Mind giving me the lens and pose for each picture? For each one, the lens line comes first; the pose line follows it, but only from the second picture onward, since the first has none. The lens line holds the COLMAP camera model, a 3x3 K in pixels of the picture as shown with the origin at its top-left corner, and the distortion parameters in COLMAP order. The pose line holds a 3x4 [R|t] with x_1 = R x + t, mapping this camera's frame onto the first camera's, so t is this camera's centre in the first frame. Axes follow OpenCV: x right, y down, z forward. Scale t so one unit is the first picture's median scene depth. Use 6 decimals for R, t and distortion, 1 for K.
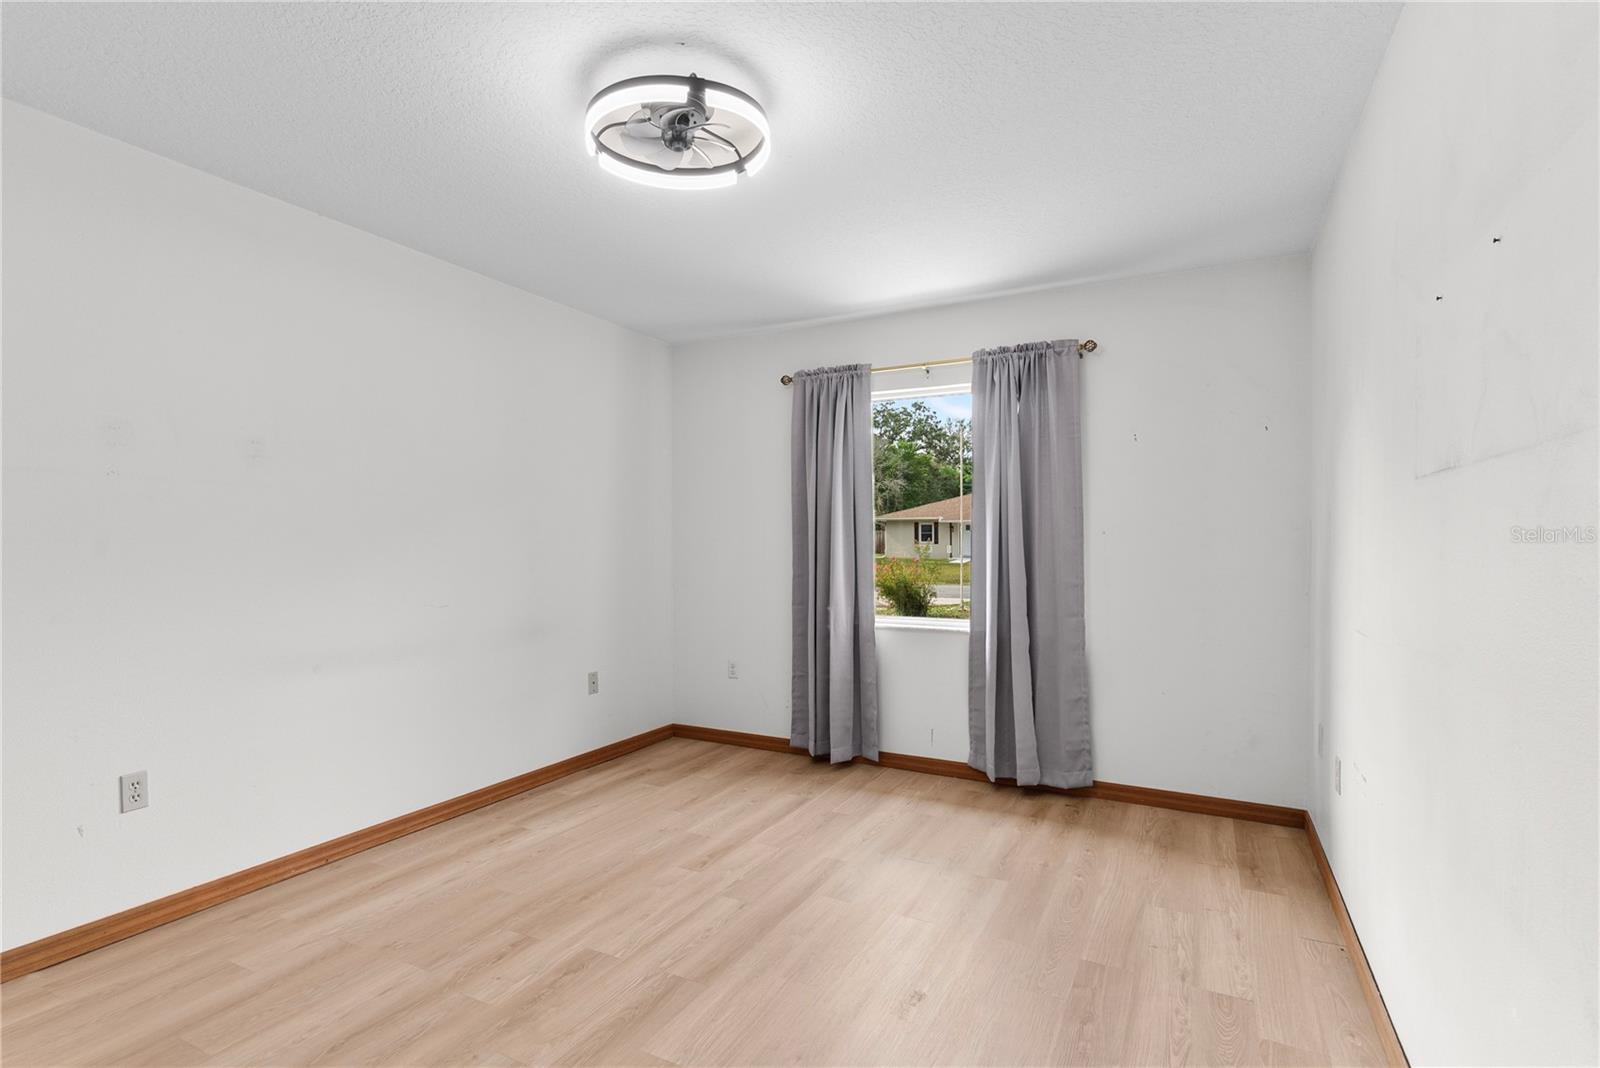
lens RADIAL K [[774.6, 0, 794.5], [0, 774.6, 551.5], [0, 0, 1]] dist [0.004394, -0.001727]
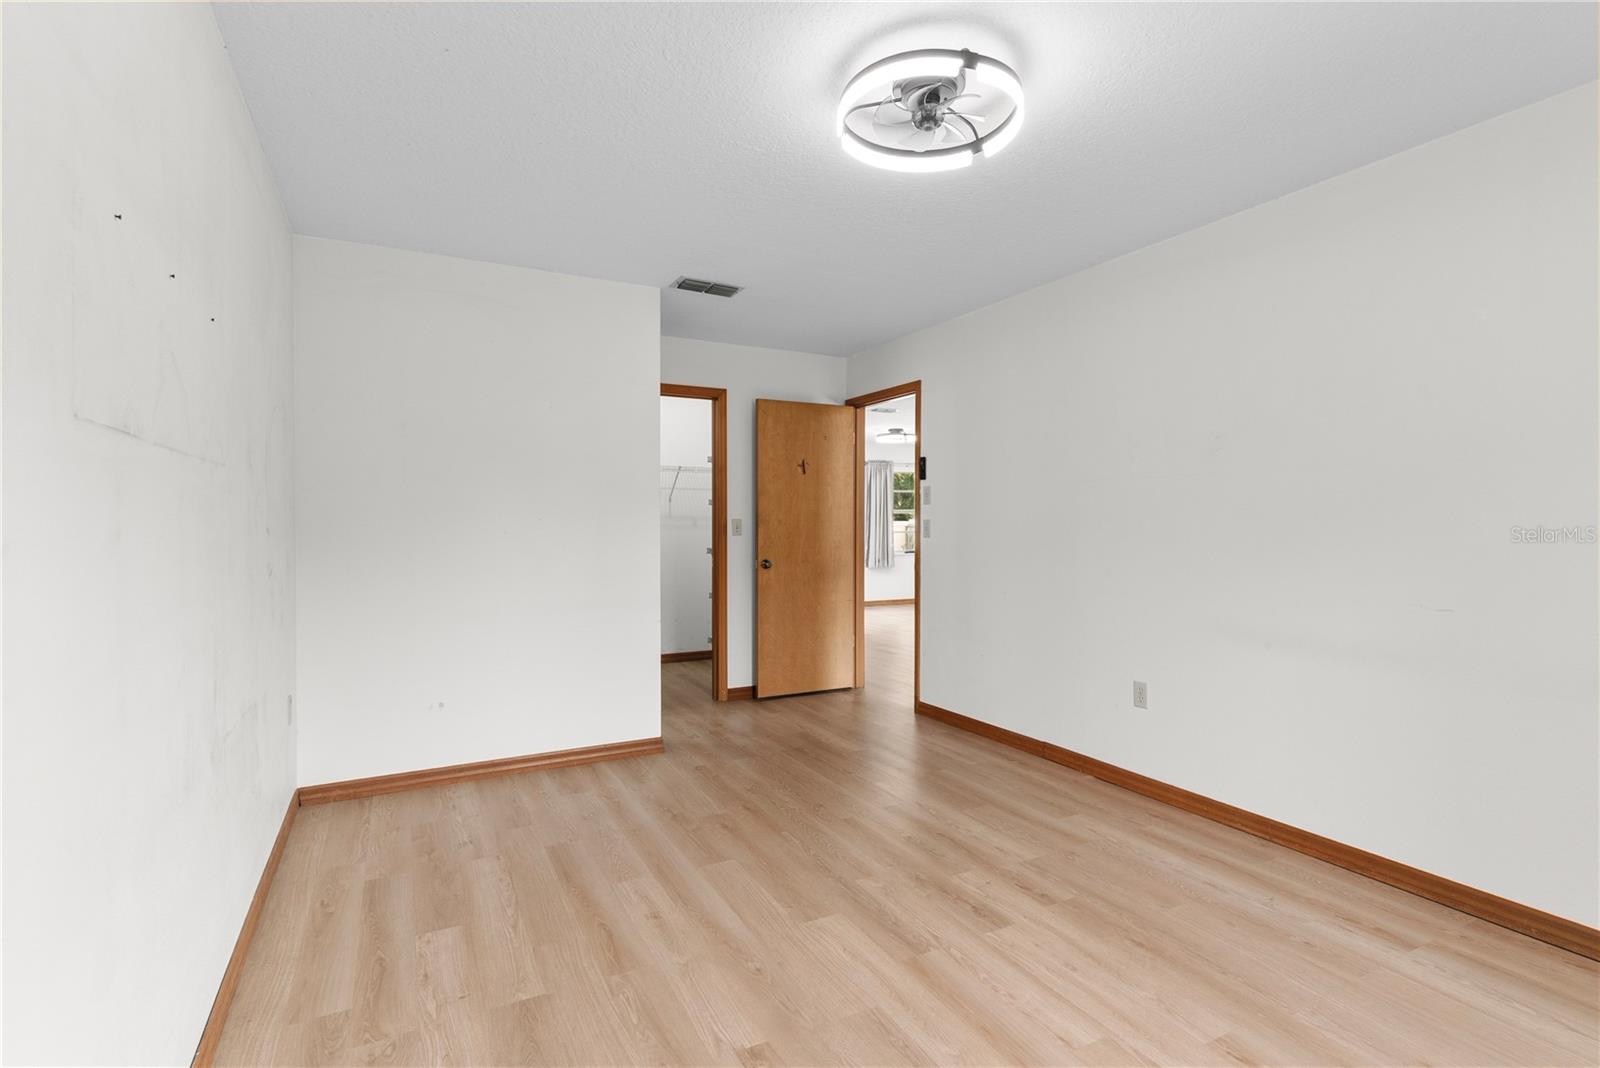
lens RADIAL K [[774.6, 0, 793.0], [0, 774.6, 538.3], [0, 0, 1]] dist [0.004394, -0.001727]
pose [[-0.572986, 0.021388, -0.819286, 0.456546], [-0.007897, 0.999469, 0.031615, -0.014604], [0.819527, 0.024585, -0.572513, 0.843012]]
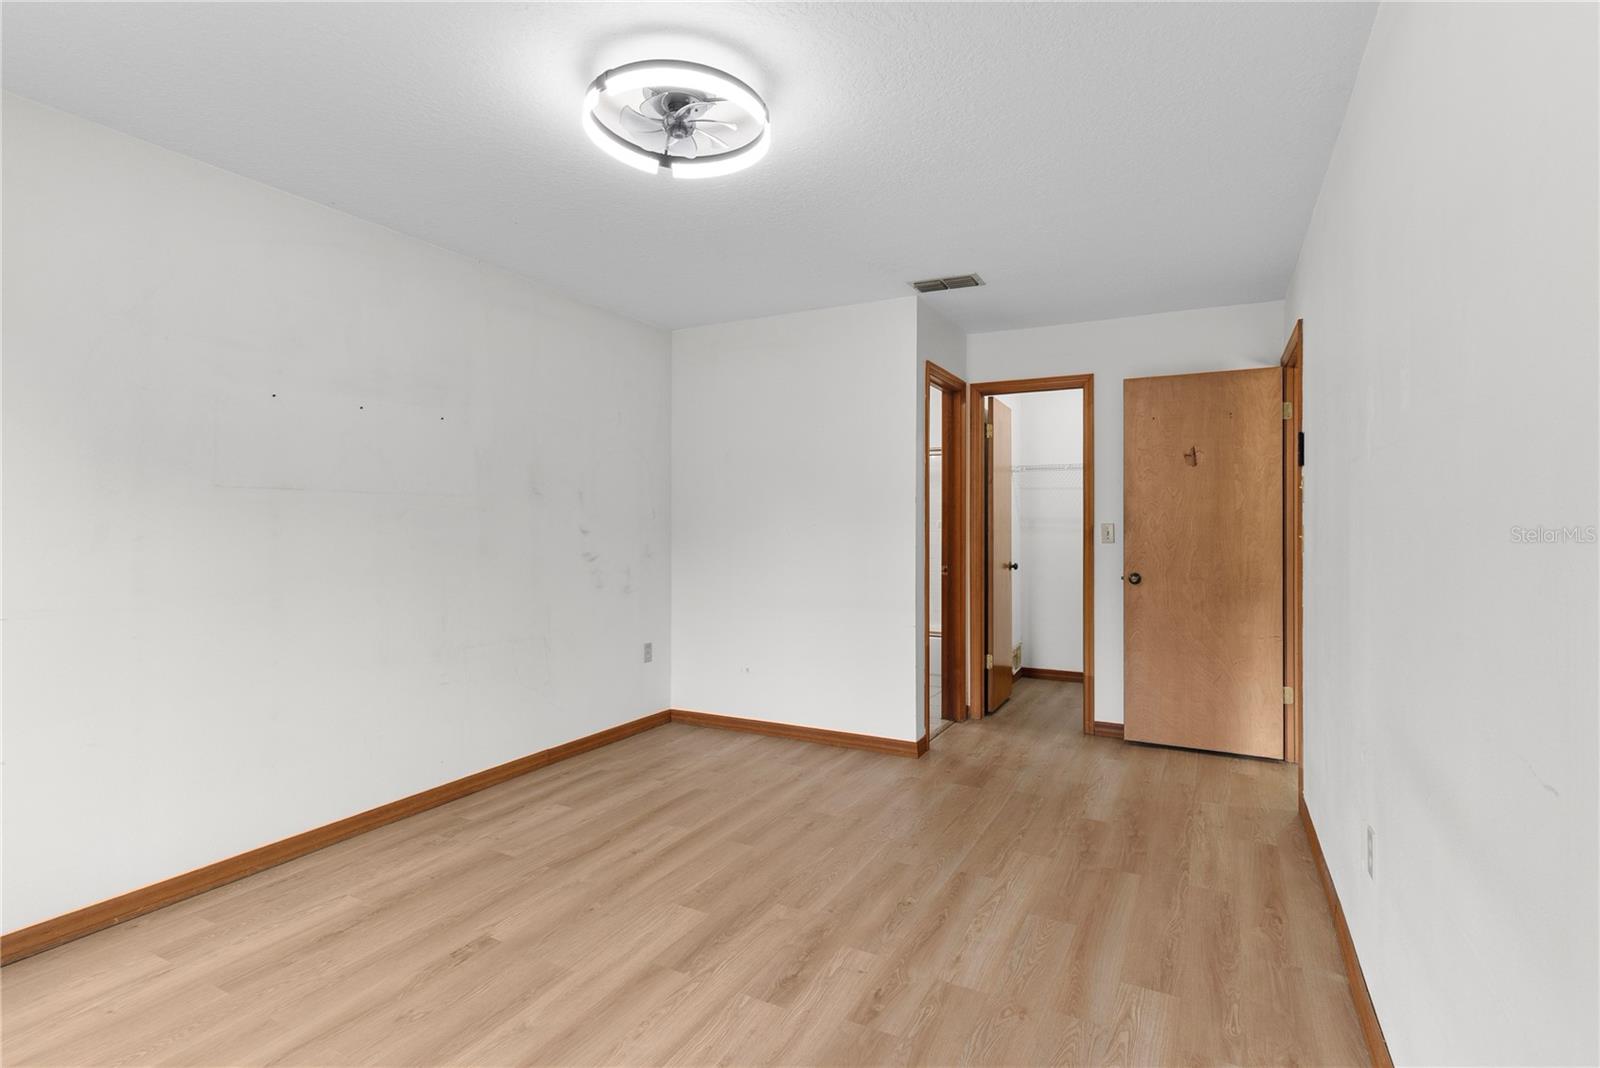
lens RADIAL K [[774.6, 0, 784.3], [0, 774.6, 524.5], [0, 0, 1]] dist [0.004394, -0.001727]
pose [[-0.999705, 0.003124, 0.024070, -0.182756], [0.003464, 0.999895, 0.014096, -0.021324], [-0.024023, 0.014175, -0.999611, 1.170040]]
